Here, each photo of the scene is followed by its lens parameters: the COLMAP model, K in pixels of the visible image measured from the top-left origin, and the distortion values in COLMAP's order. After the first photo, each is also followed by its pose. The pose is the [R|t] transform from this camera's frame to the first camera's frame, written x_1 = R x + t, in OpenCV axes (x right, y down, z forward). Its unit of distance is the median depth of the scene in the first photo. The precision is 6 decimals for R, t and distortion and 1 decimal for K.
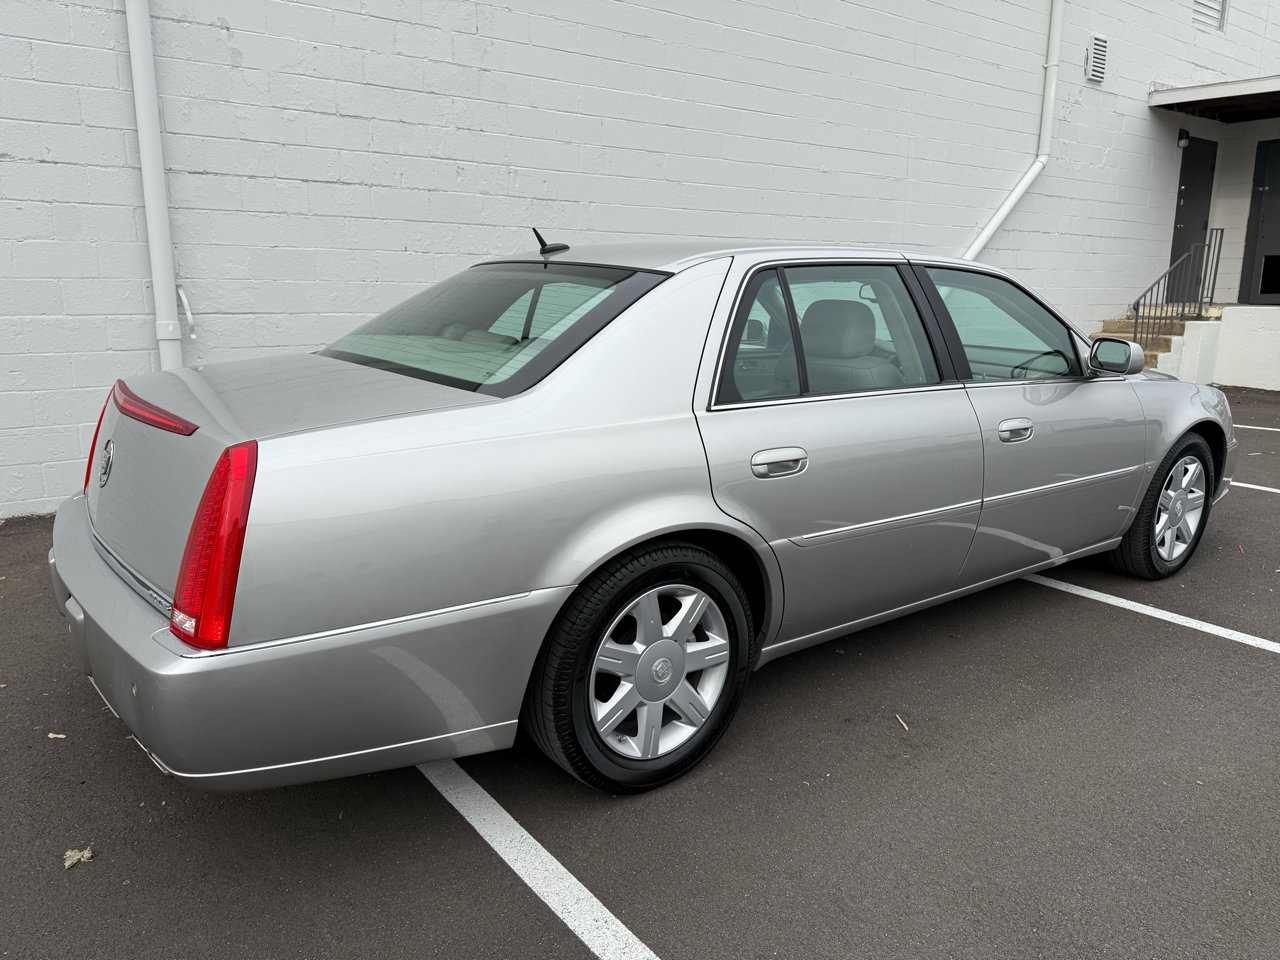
lens RADIAL K [[910.2, 0, 613.3], [0, 910.2, 480.9], [0, 0, 1]] dist [0.040273, -0.047351]
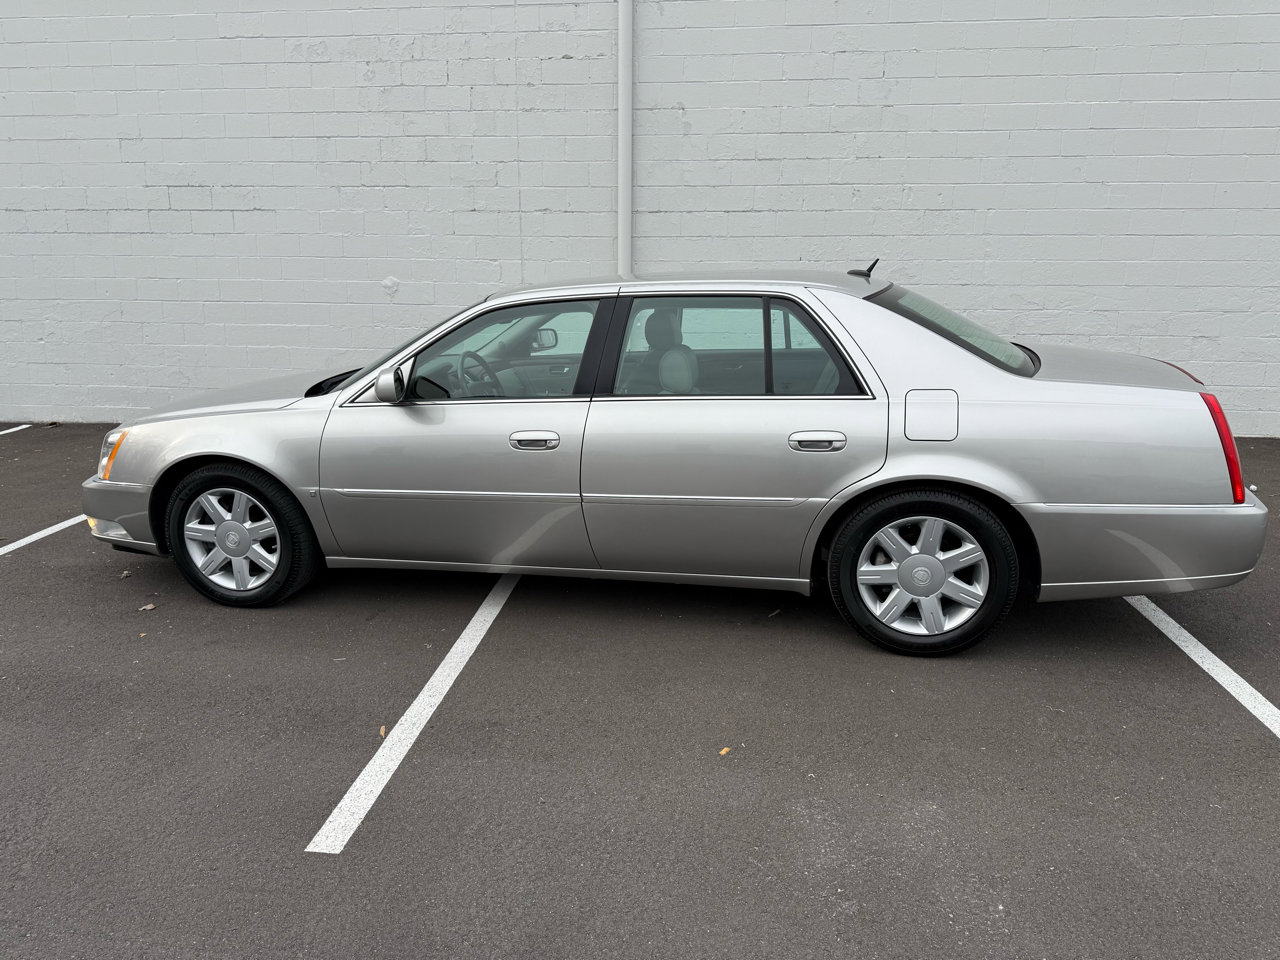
lens RADIAL K [[910.2, 0, 633.4], [0, 910.2, 487.2], [0, 0, 1]] dist [0.040273, -0.047351]
pose [[0.741633, 0.153716, -0.652956, 0.586002], [-0.139467, 0.987454, 0.074054, -0.002344], [0.656147, 0.036145, 0.753767, -0.120084]]
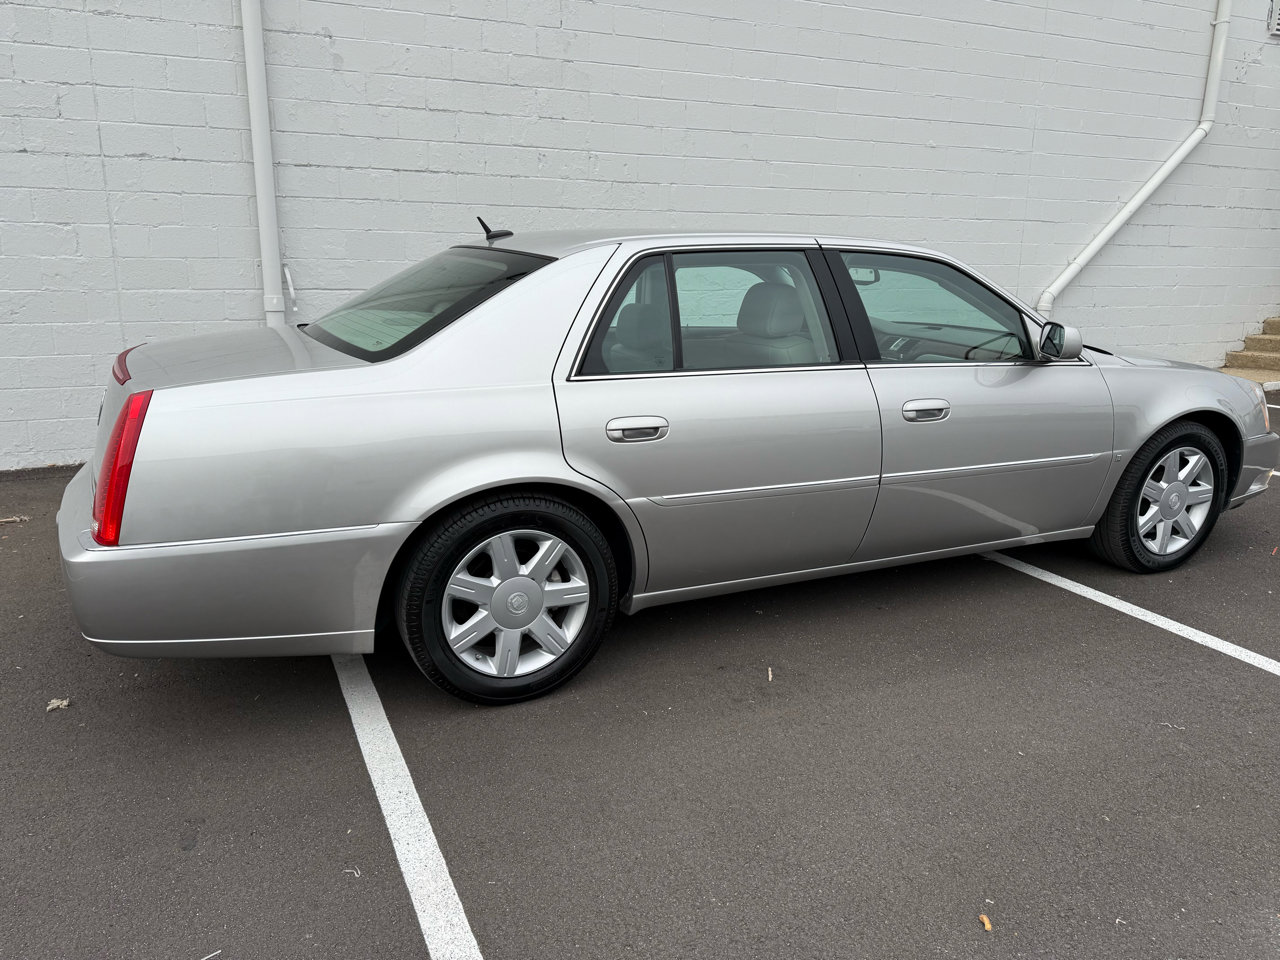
lens RADIAL K [[910.2, 0, 611.7], [0, 910.2, 480.8], [0, 0, 1]] dist [0.040273, -0.047351]
pose [[0.977466, 0.050903, -0.204862, 0.191219], [-0.045733, 0.998506, 0.029894, 0.005710], [0.206078, -0.019851, 0.978334, -0.051527]]
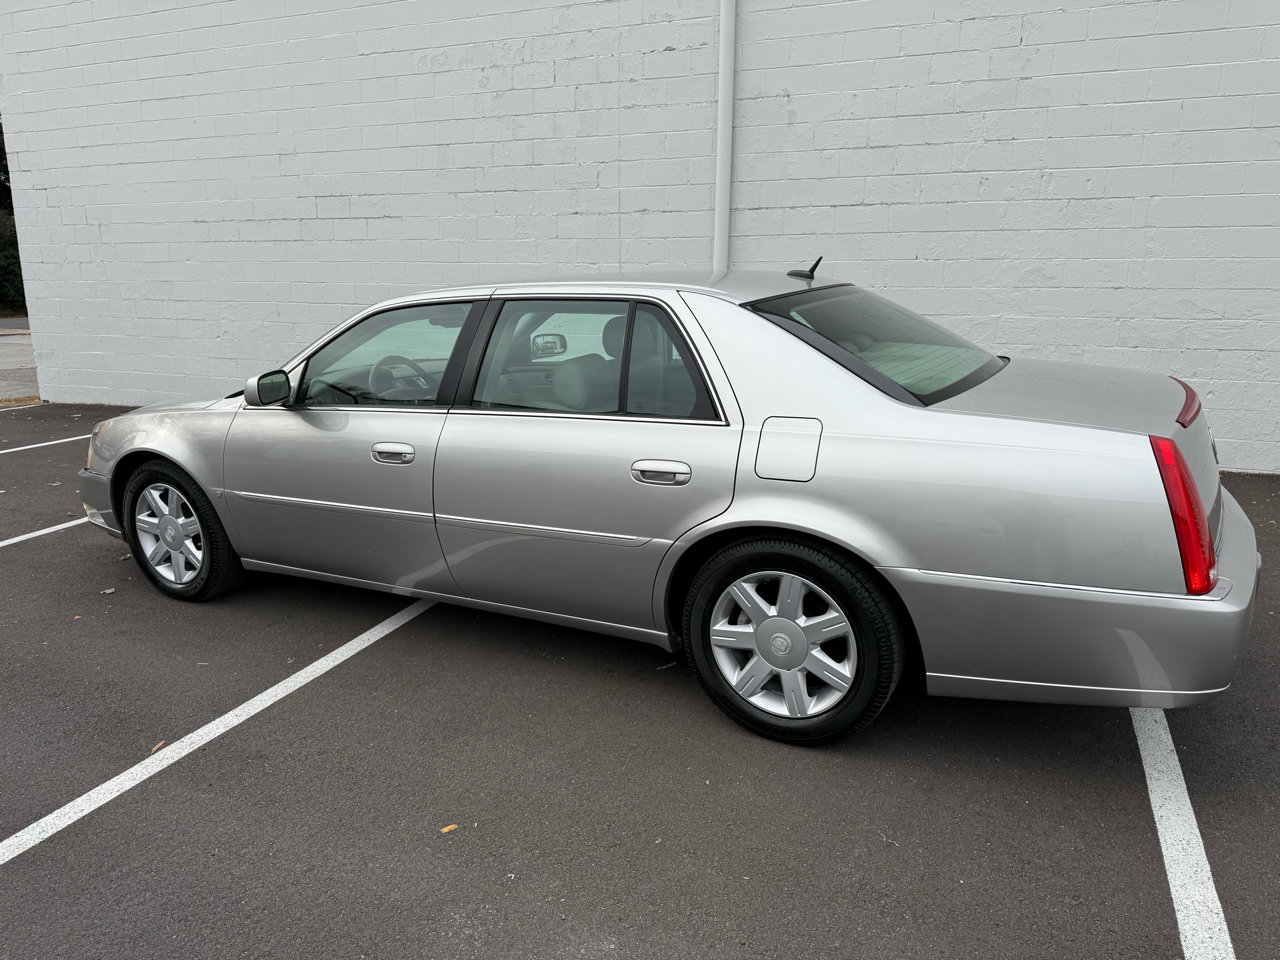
lens RADIAL K [[910.2, 0, 631.0], [0, 910.2, 486.0], [0, 0, 1]] dist [0.040273, -0.047351]
pose [[0.517741, 0.189702, -0.834241, 0.709367], [-0.174699, 0.978003, 0.113973, -0.058846], [0.837511, 0.086733, 0.539493, 0.158185]]
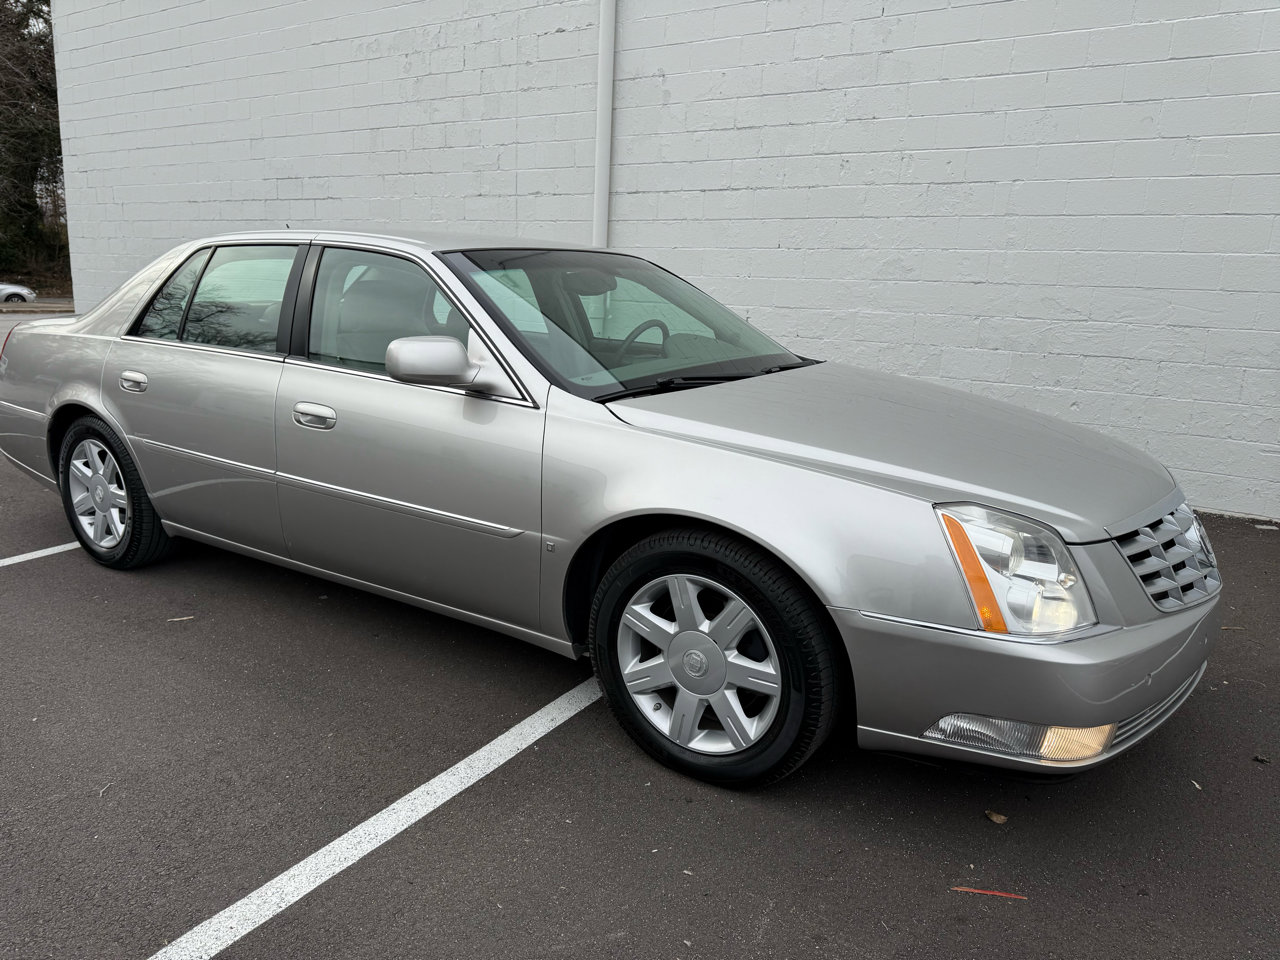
lens RADIAL K [[910.2, 0, 610.6], [0, 910.2, 477.1], [0, 0, 1]] dist [0.040273, -0.047351]
pose [[0.335686, 0.209430, -0.918397, 0.892842], [-0.224982, 0.964580, 0.137727, -0.121170], [0.914712, 0.160390, 0.370914, 0.584588]]
